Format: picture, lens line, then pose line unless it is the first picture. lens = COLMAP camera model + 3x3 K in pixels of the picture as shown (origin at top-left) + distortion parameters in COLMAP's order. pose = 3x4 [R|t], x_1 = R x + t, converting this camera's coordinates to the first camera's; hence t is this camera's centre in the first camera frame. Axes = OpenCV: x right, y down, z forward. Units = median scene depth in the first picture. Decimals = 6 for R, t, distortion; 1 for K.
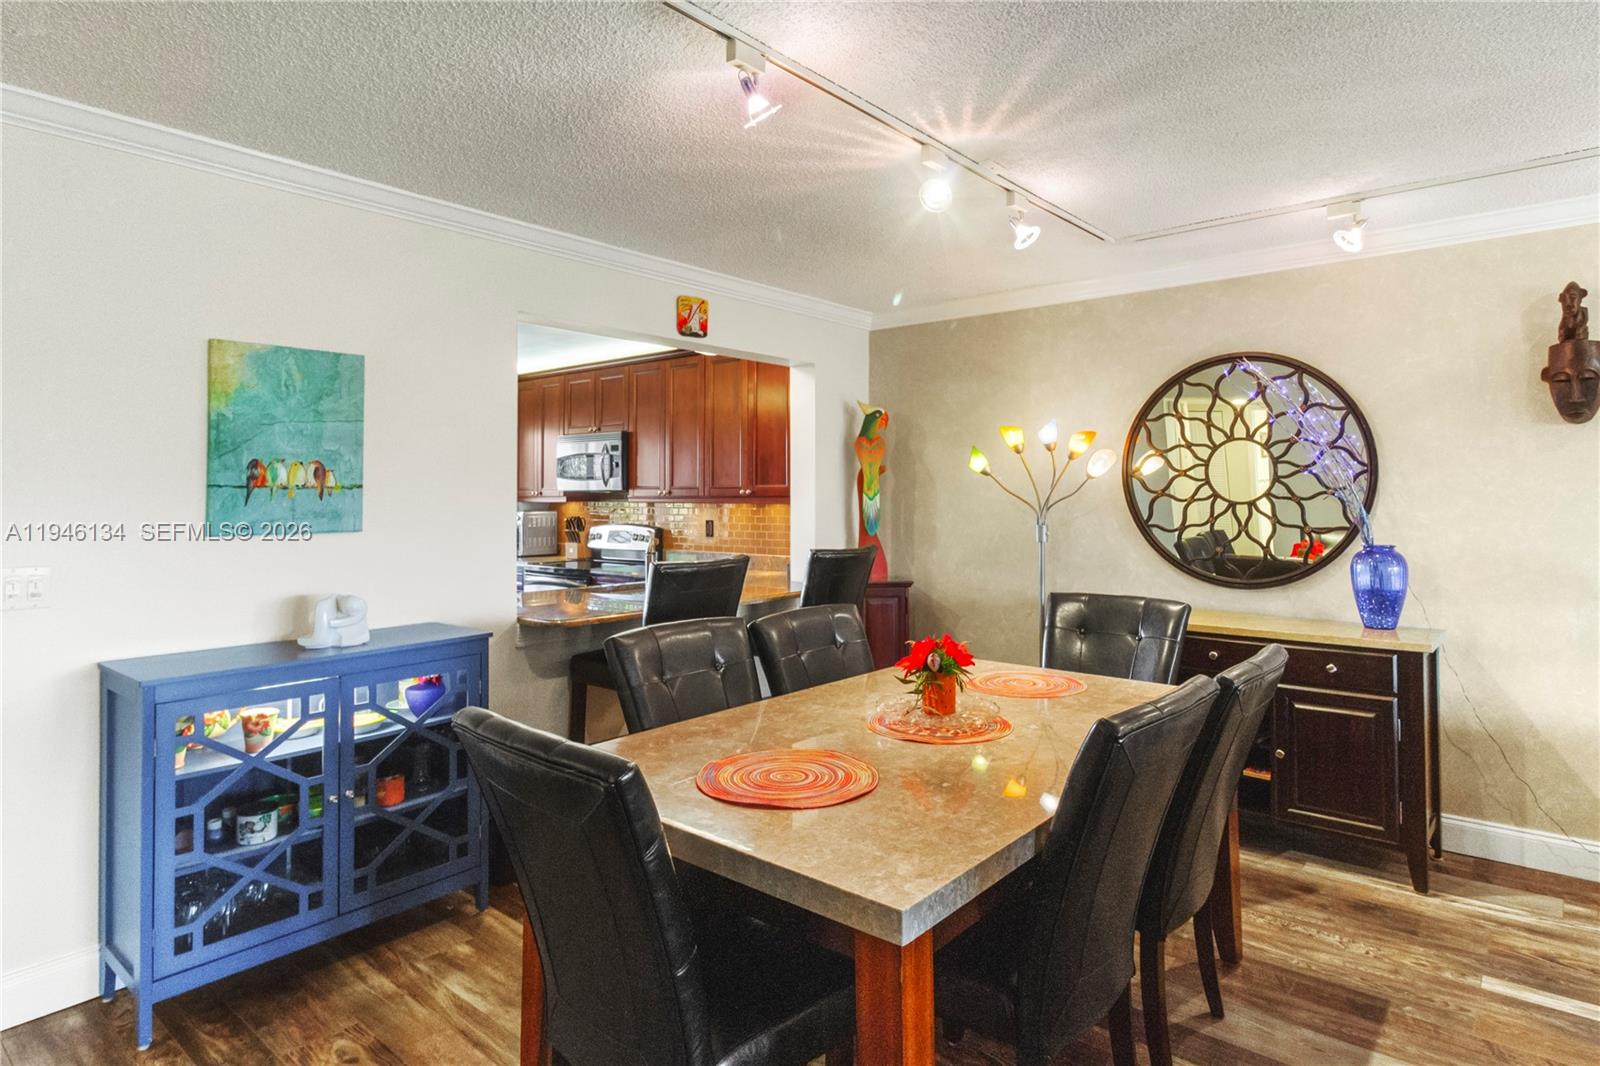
lens RADIAL K [[897.4, 0, 819.8], [0, 897.4, 472.3], [0, 0, 1]] dist [0.012842, -0.002378]
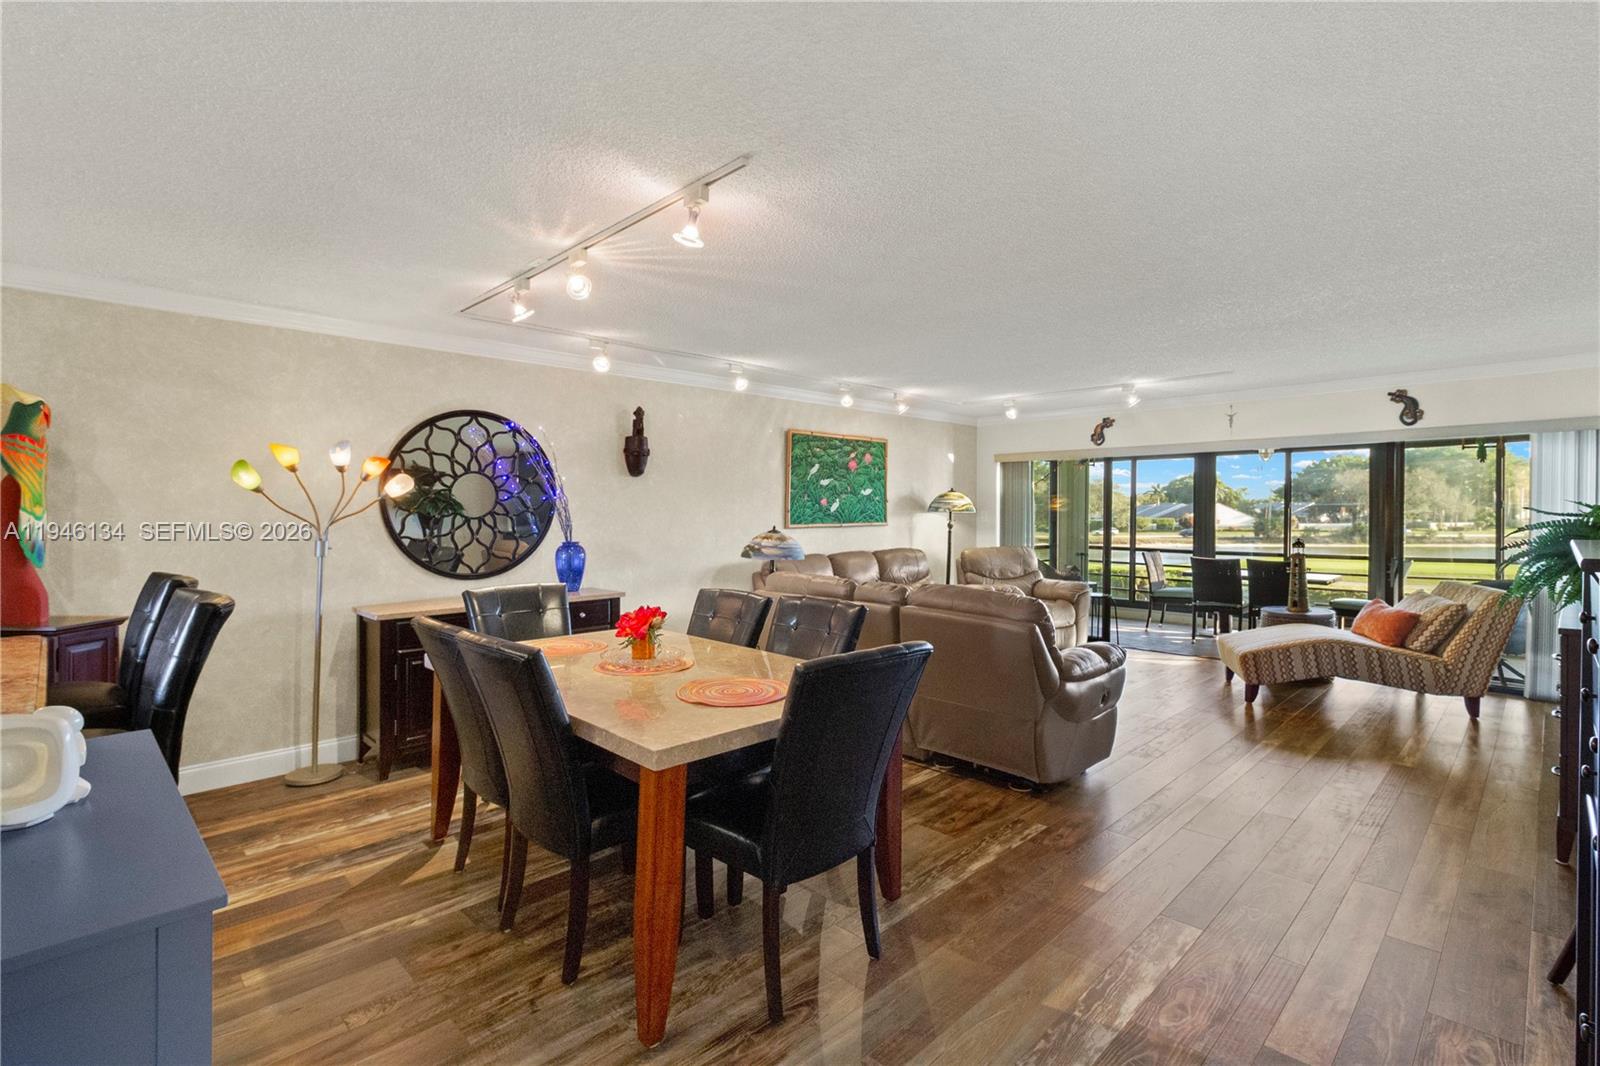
lens RADIAL K [[739.5, 0, 820.5], [0, 739.5, 518.3], [0, 0, 1]] dist [0.009989, -0.002124]
pose [[0.085408, -0.007579, 0.996317, -0.718911], [-0.022990, 0.999690, 0.009575, 0.012423], [-0.996081, -0.023723, 0.085207, 0.413506]]
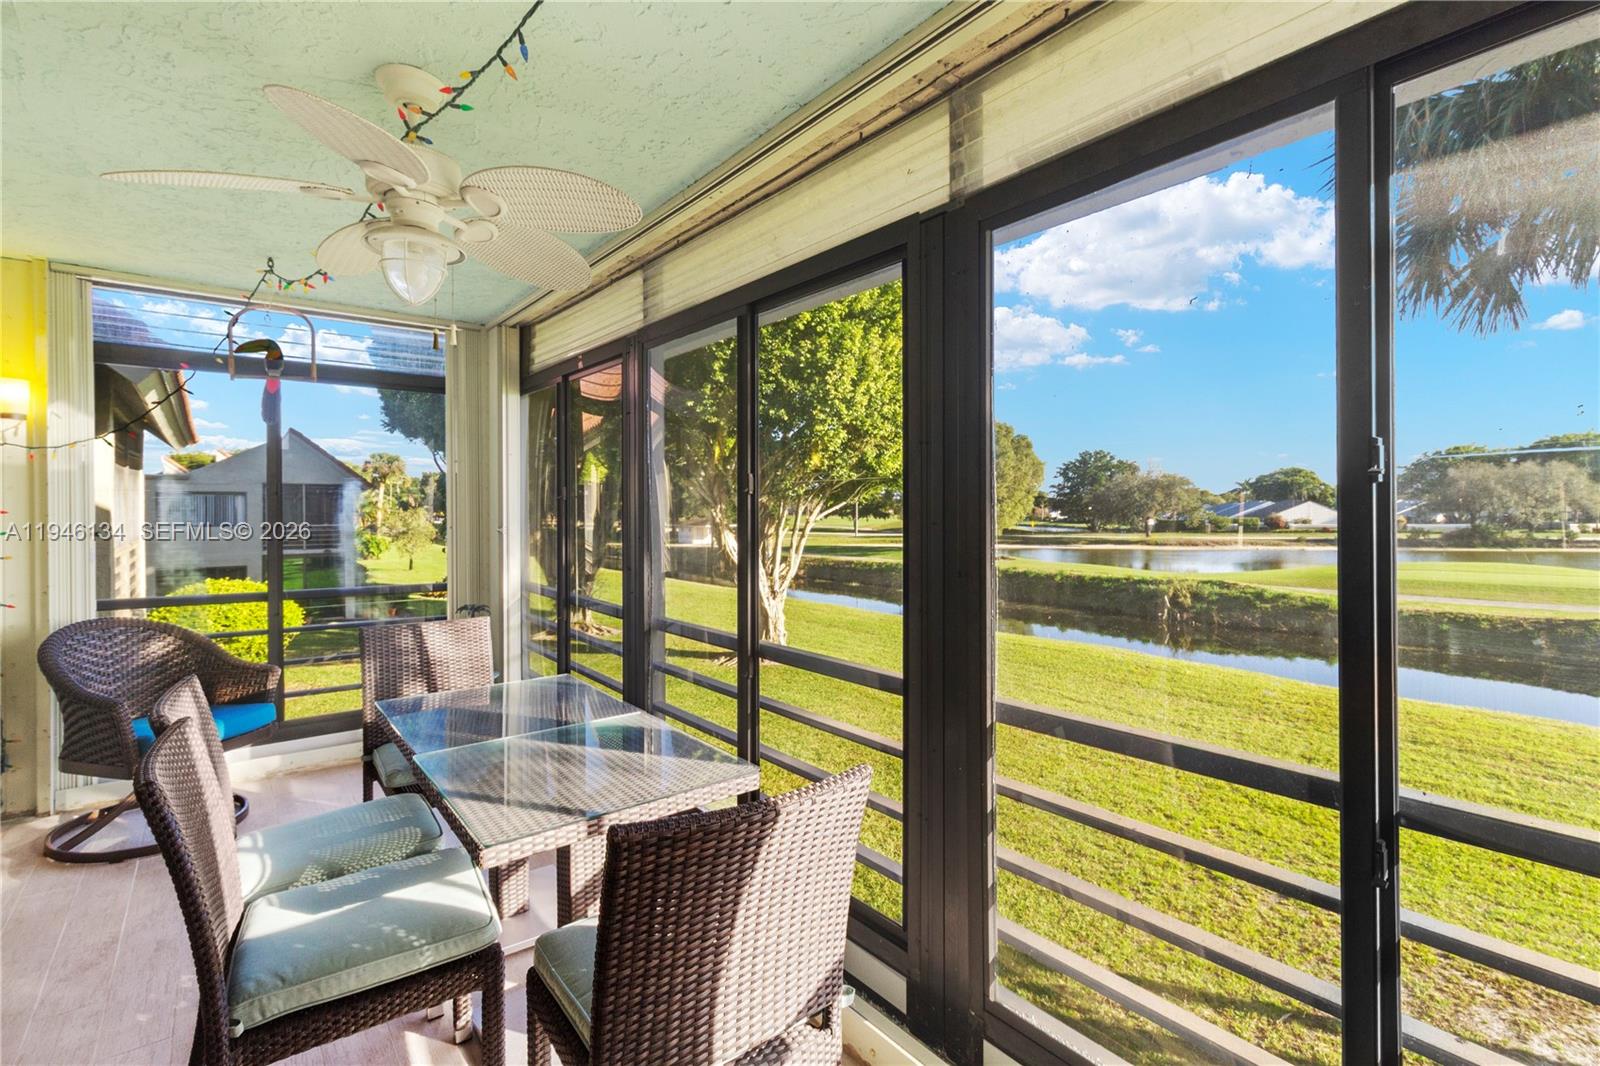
lens RADIAL K [[739.5, 0, 810.5], [0, 739.5, 508.8], [0, 0, 1]] dist [0.009989, -0.002124]
pose [[0.194684, 0.003368, 0.980860, 0.925361], [-0.024169, 0.999707, 0.001365, -0.001221], [-0.980568, -0.023972, 0.194708, -0.929261]]
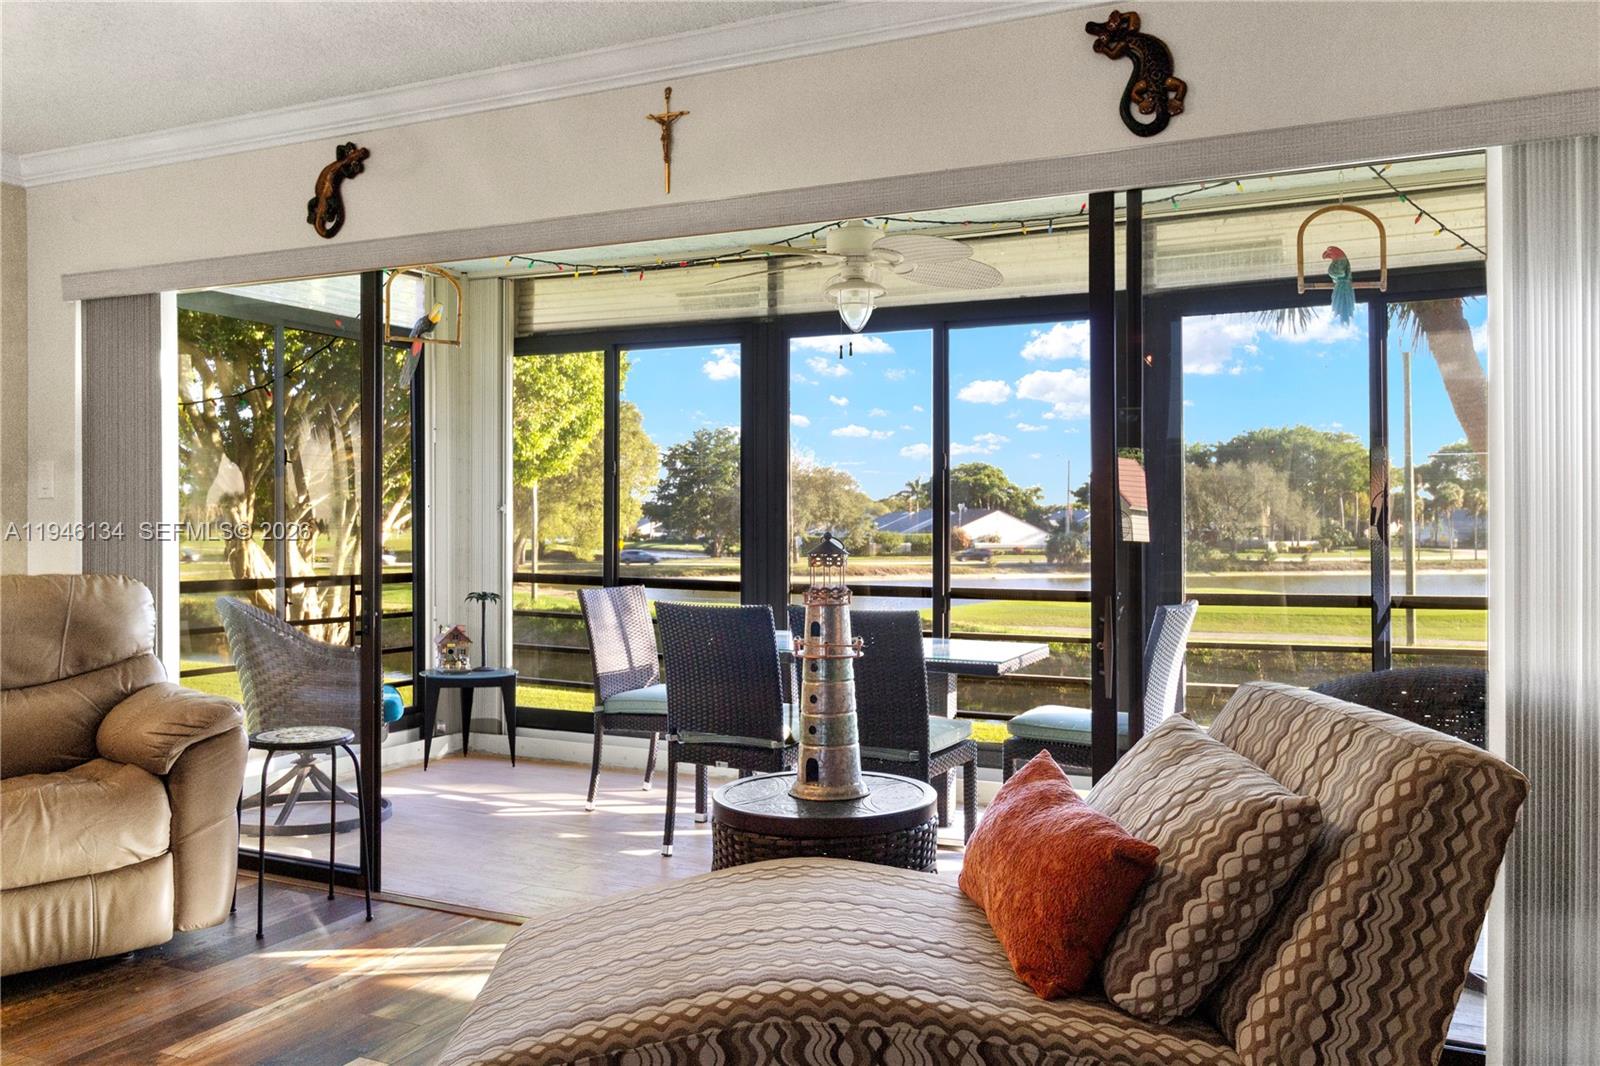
lens RADIAL K [[1268.9, 0, 808.2], [0, 1268.9, 508.6], [0, 0, 1]] dist [-0.002600, 0.006672]
pose [[-0.249990, 0.011998, 0.968174, 0.317753], [-0.026637, 0.999460, -0.019264, 0.051586], [-0.967882, -0.030605, -0.249535, -0.338644]]
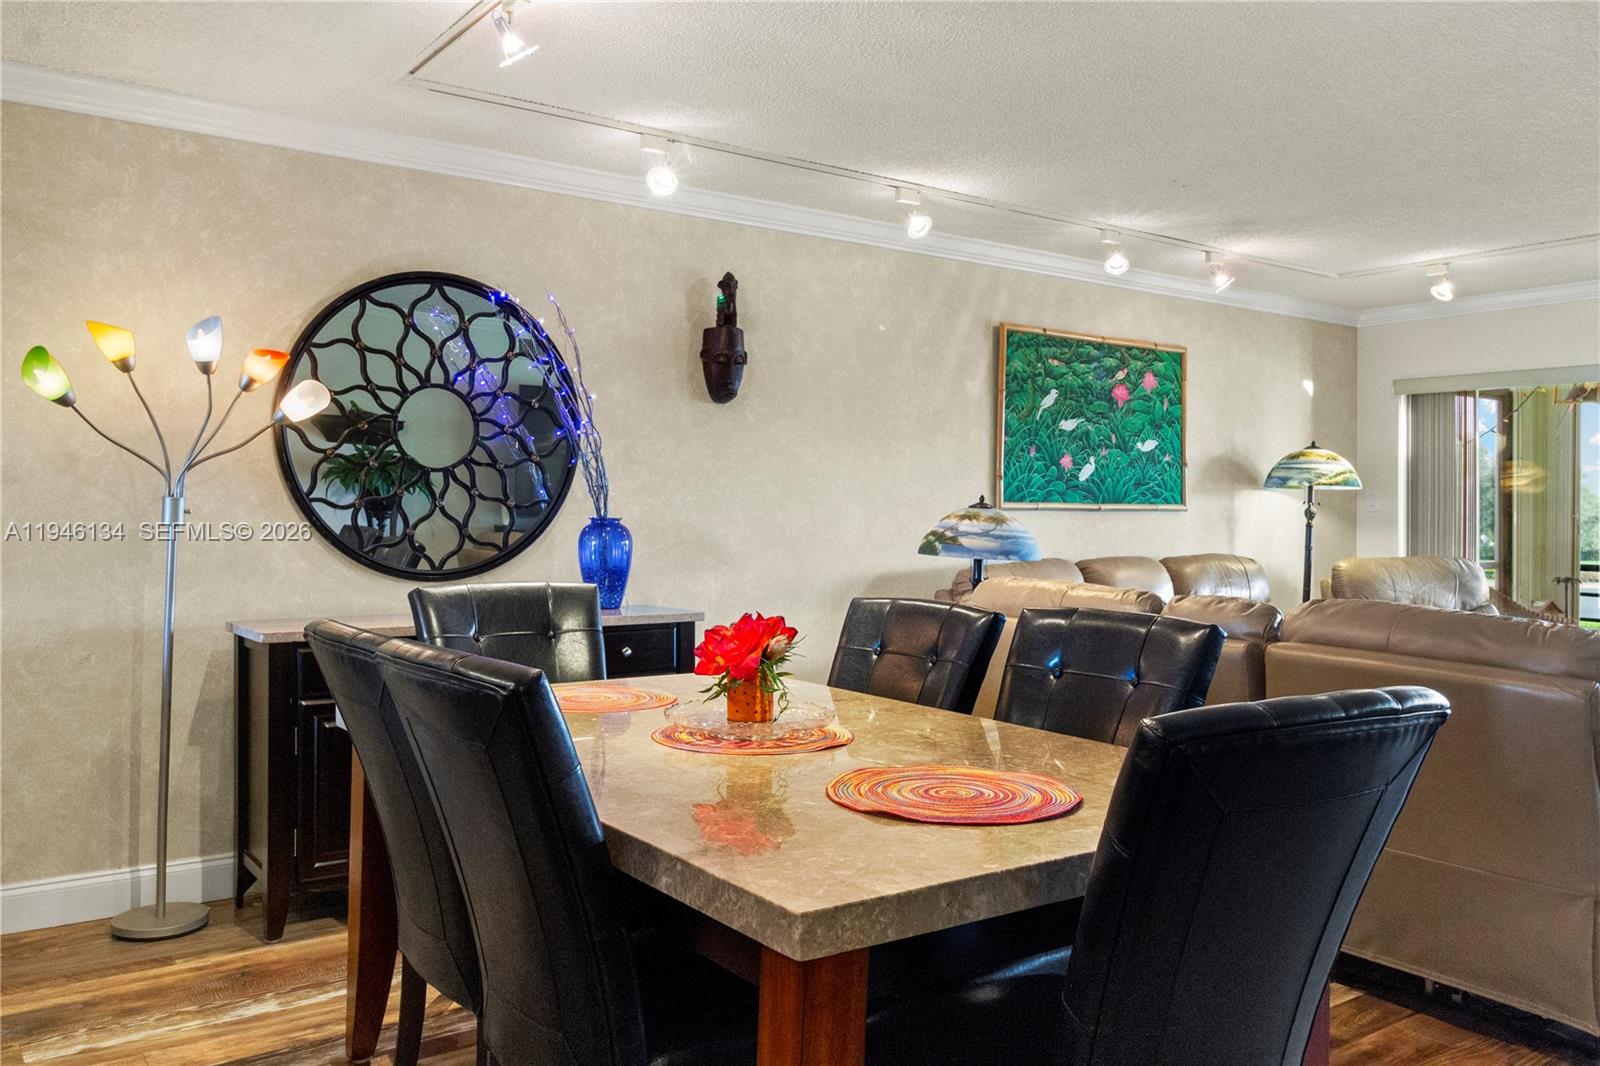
lens RADIAL K [[1268.9, 0, 820.3], [0, 1268.9, 522.8], [0, 0, 1]] dist [-0.002600, 0.006672]
pose [[0.237778, -0.001467, 0.971318, -0.569686], [-0.032486, 0.999427, 0.009462, 0.066085], [-0.970776, -0.033804, 0.237594, 0.480954]]
